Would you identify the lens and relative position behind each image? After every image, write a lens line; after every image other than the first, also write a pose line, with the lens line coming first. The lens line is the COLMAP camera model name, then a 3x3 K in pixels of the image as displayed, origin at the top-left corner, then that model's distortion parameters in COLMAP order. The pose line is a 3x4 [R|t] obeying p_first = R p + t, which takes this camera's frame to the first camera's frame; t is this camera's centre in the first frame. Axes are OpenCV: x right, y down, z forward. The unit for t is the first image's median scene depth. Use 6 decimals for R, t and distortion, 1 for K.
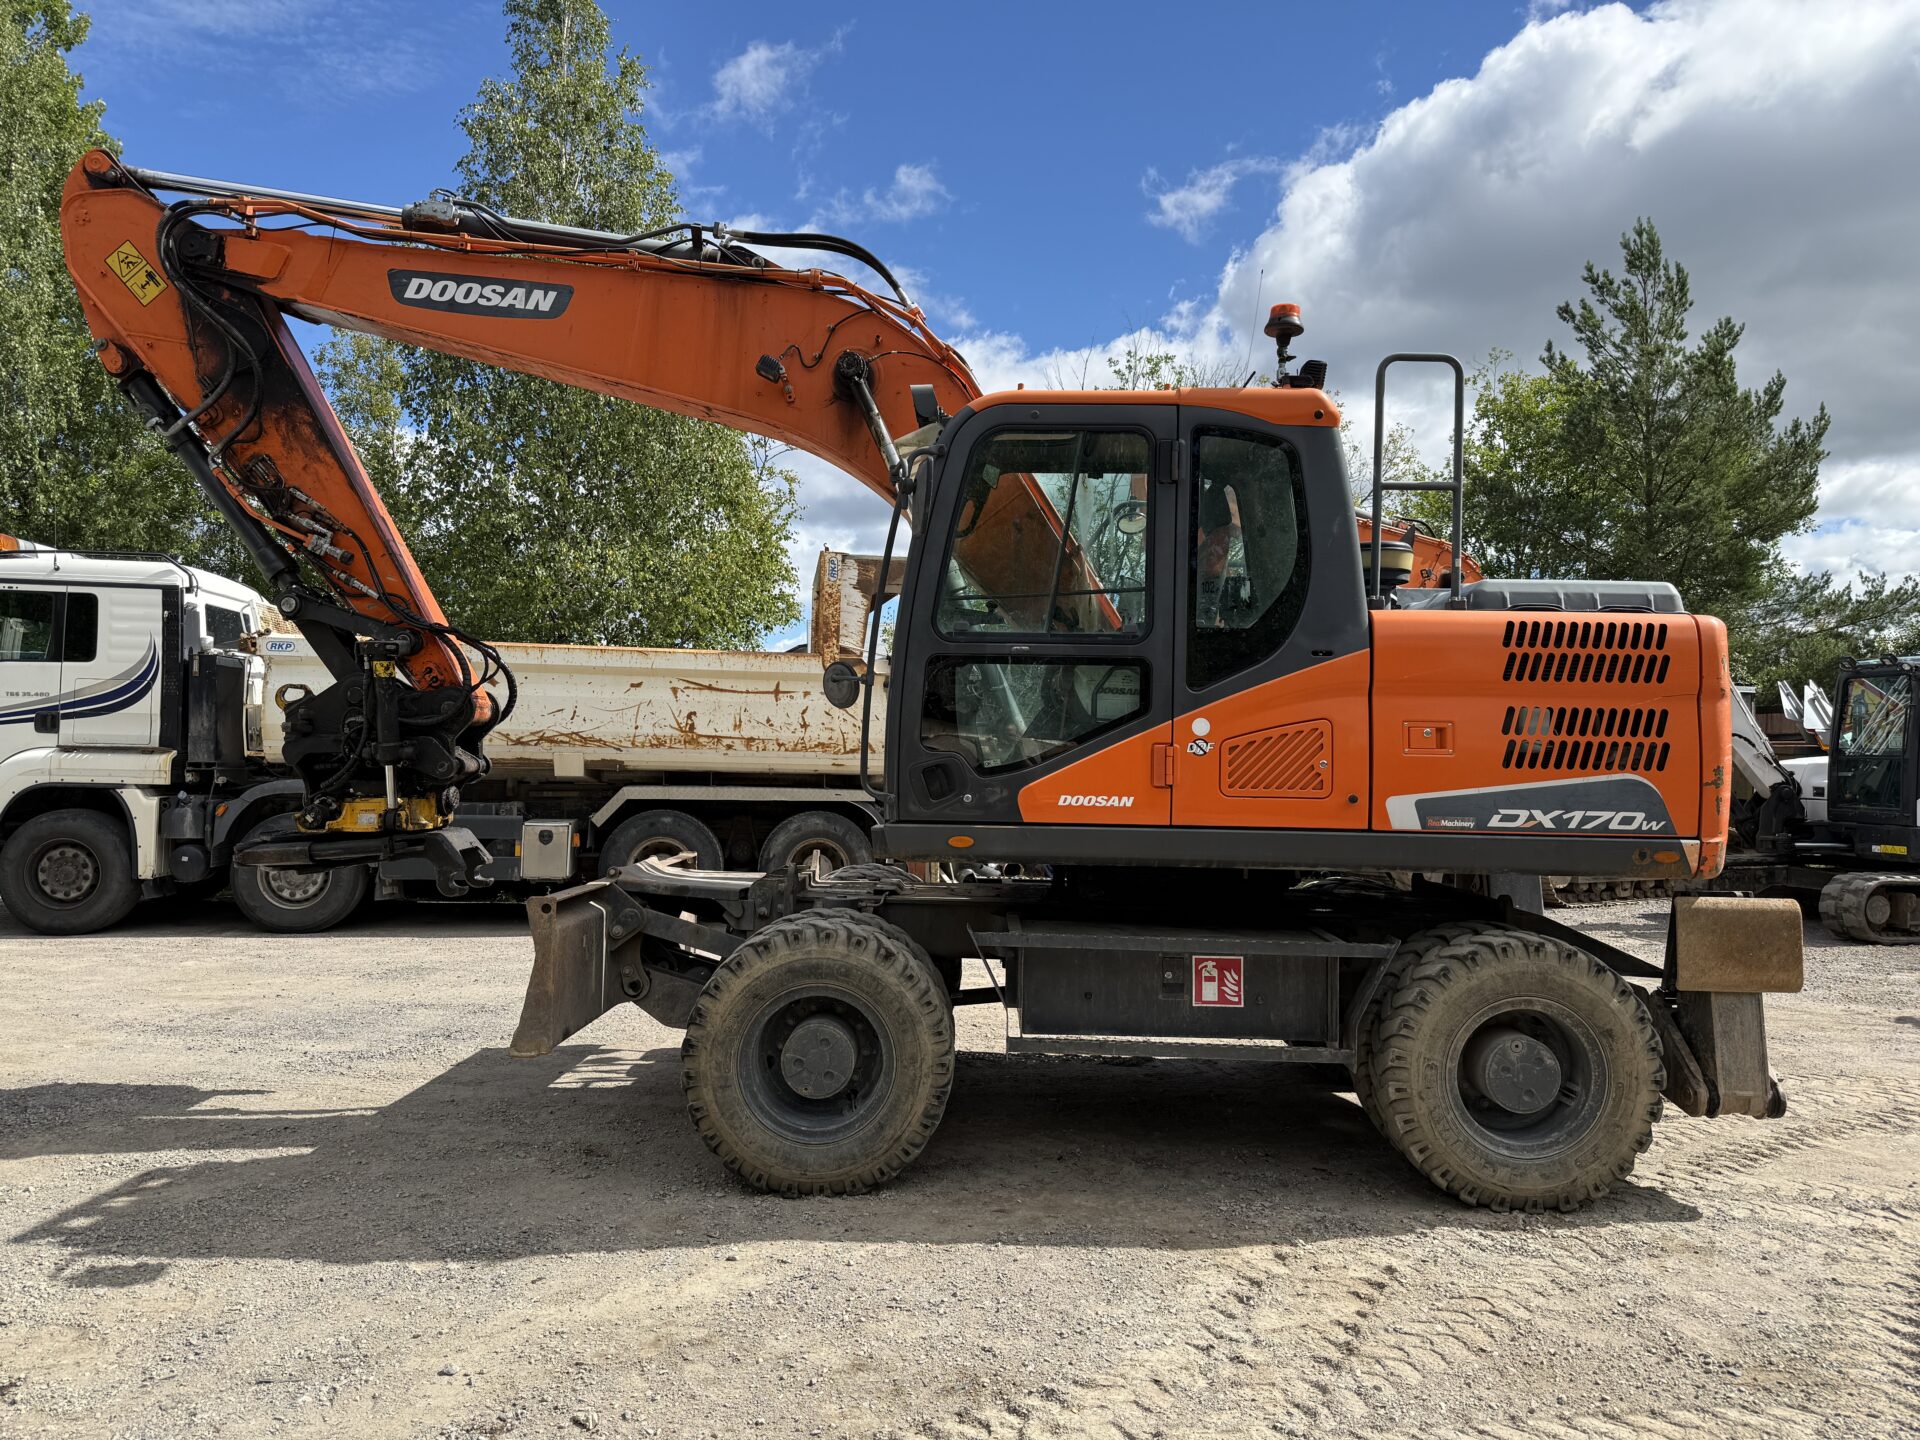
lens RADIAL K [[1326.8, 0, 969.5], [0, 1326.8, 727.0], [0, 0, 1]] dist [0.083874, -0.100672]
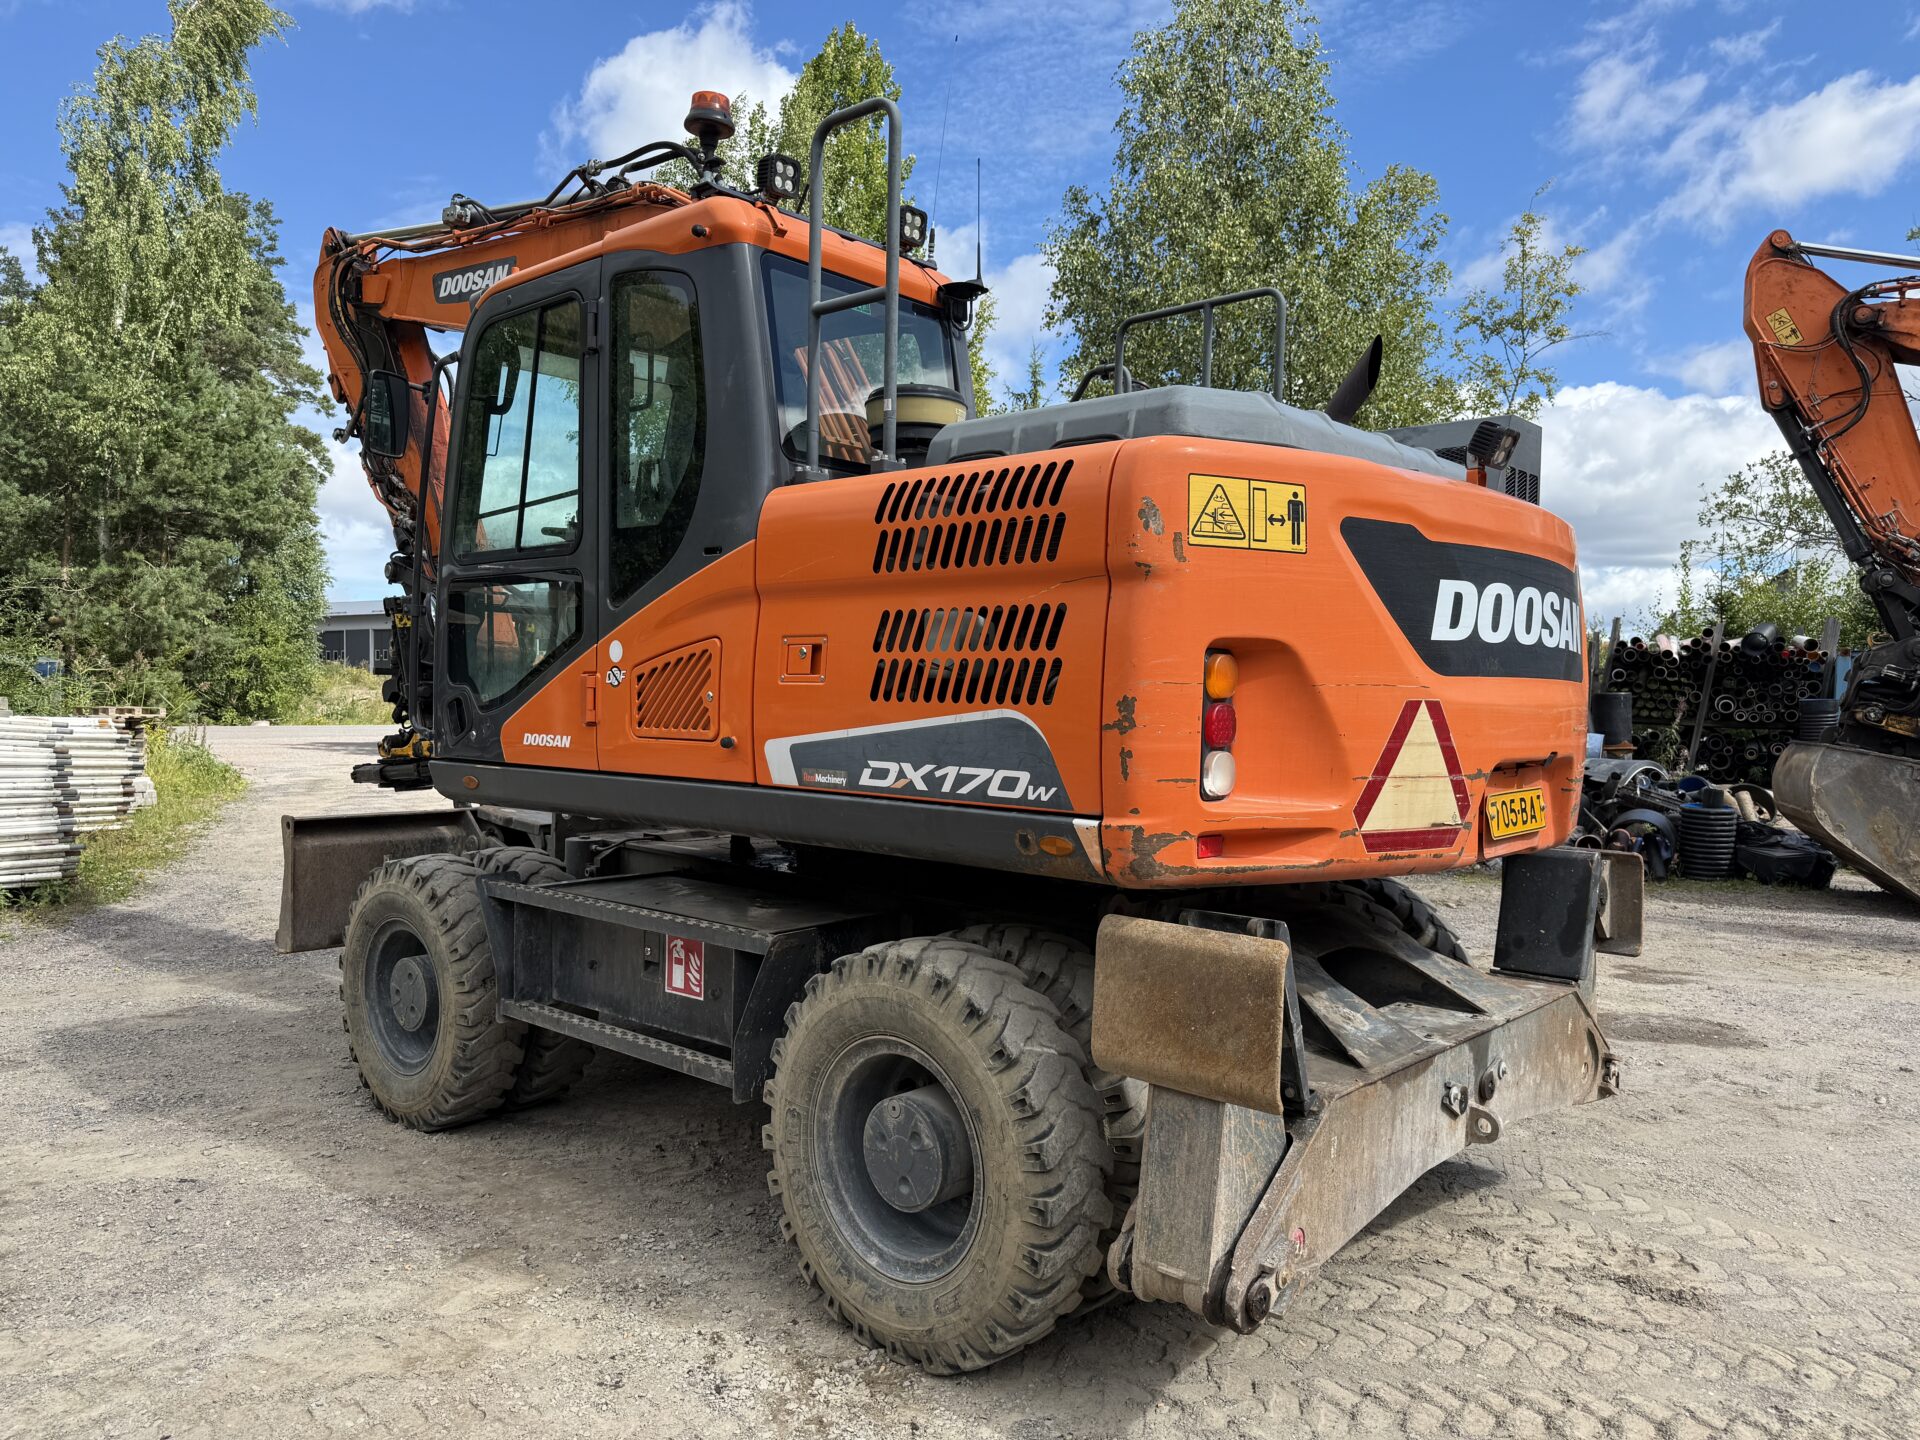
lens RADIAL K [[1350.2, 0, 958.1], [0, 1350.2, 704.7], [0, 0, 1]] dist [0.070647, -0.088445]
pose [[0.747937, -0.000360, -0.663770, 0.885347], [0.014372, 0.999774, 0.015651, 0.022451], [0.663614, -0.021246, 0.747773, 0.511927]]
